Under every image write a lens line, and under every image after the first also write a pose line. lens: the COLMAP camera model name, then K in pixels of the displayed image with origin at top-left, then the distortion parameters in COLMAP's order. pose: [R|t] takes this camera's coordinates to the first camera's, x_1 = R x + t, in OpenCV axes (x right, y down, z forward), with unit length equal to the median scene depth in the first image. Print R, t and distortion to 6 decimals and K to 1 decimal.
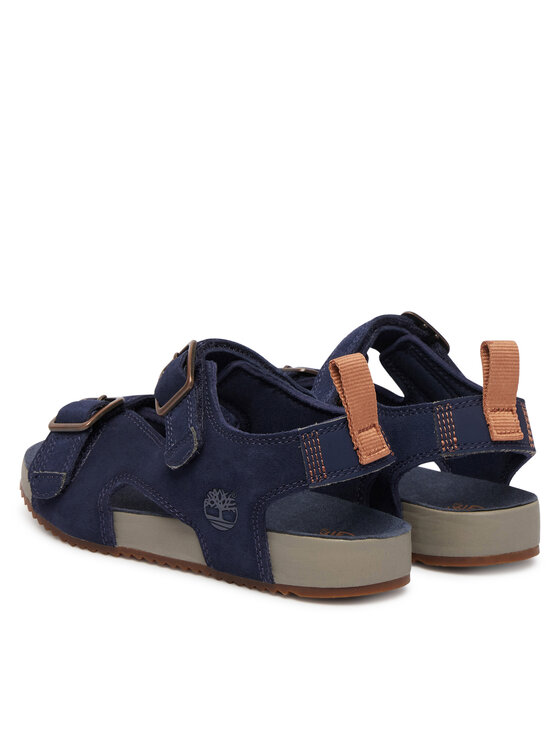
lens RADIAL K [[1659.4, 0, 279.7], [0, 1659.4, 372.9], [0, 0, 1]] dist [-0.624168, 0.000000]
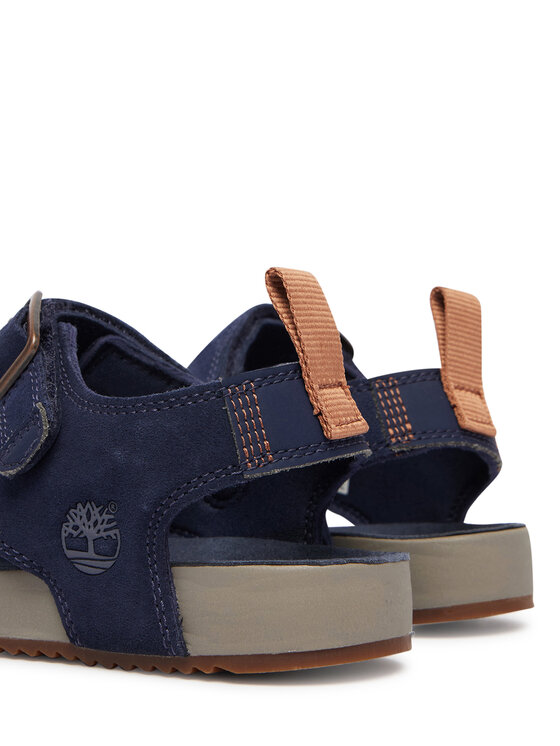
lens RADIAL K [[1471.7, 0, 279.7], [0, 1471.7, 371.6], [0, 0, 1]] dist [-0.105618, 0.000000]
pose [[0.993210, -0.033685, 0.111352, -0.024957], [0.050547, 0.987046, -0.152265, 0.107507], [-0.104780, 0.156860, 0.982047, 0.466375]]
